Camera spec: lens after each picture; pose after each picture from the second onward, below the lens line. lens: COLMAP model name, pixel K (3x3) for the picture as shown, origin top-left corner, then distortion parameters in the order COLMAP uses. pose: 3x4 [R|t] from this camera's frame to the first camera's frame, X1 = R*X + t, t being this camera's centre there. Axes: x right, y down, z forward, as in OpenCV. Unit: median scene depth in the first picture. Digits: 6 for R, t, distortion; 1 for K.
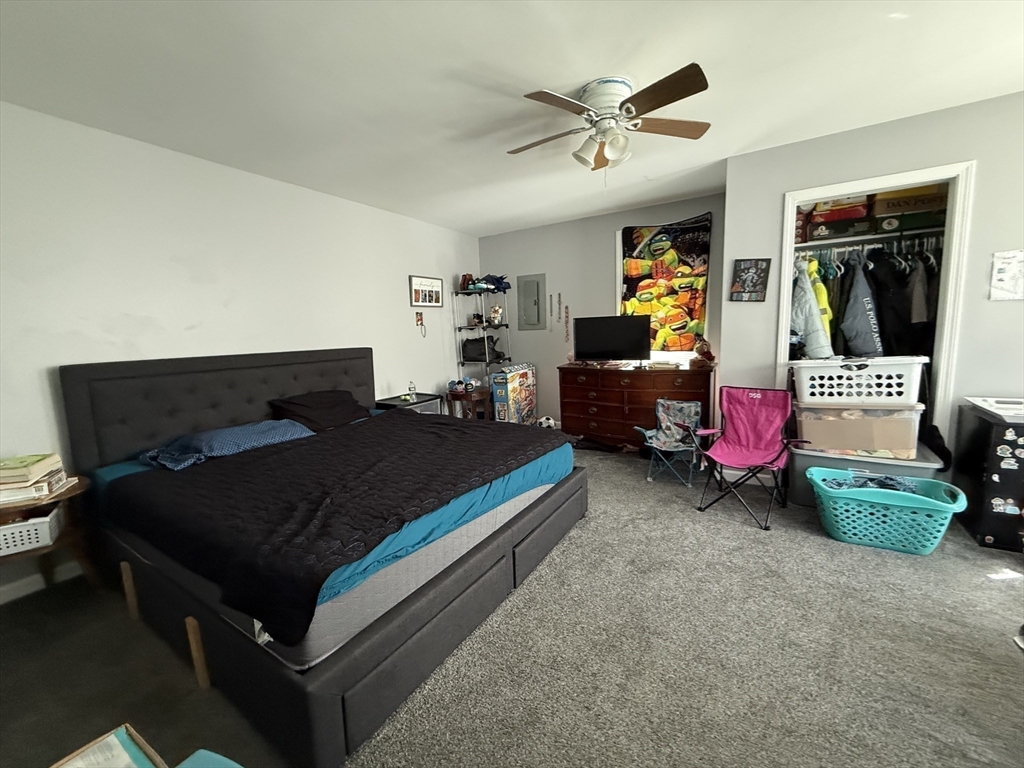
lens RADIAL K [[407.4, 0, 514.5], [0, 407.4, 378.9], [0, 0, 1]] dist [-0.003406, -0.000285]
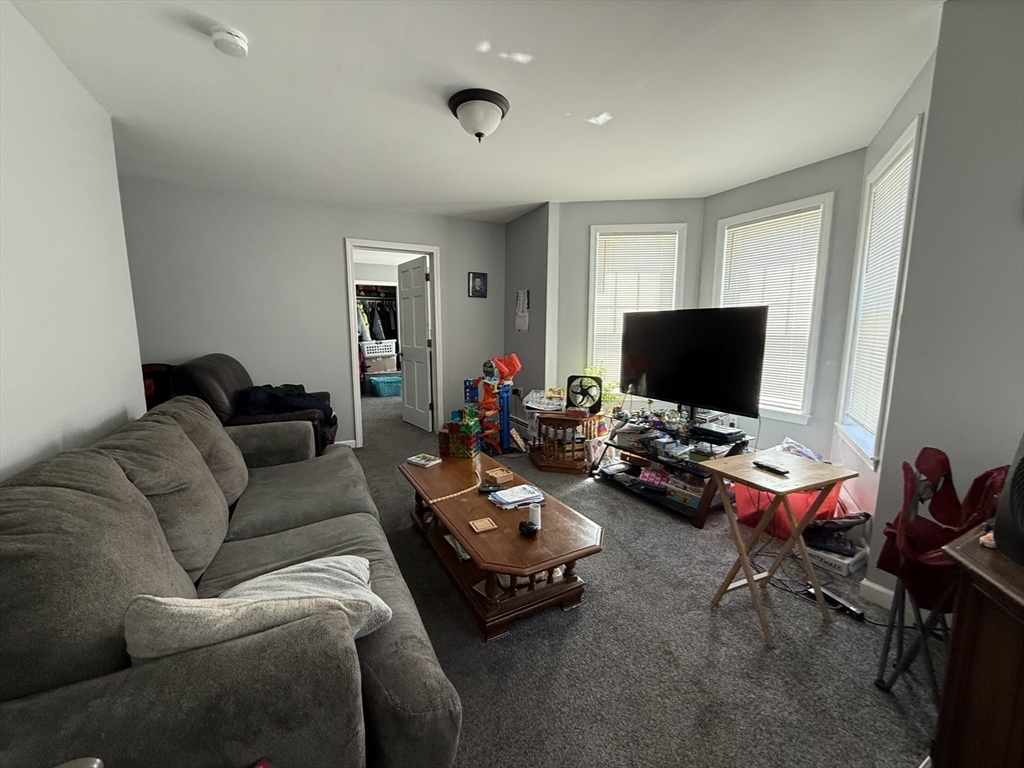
lens RADIAL K [[407.4, 0, 511.0], [0, 407.4, 381.8], [0, 0, 1]] dist [-0.003406, -0.000285]
pose [[0.490596, -0.082861, 0.867439, -1.253446], [0.082260, 0.995427, 0.048563, 0.178540], [-0.867496, 0.047531, 0.495168, -1.260417]]
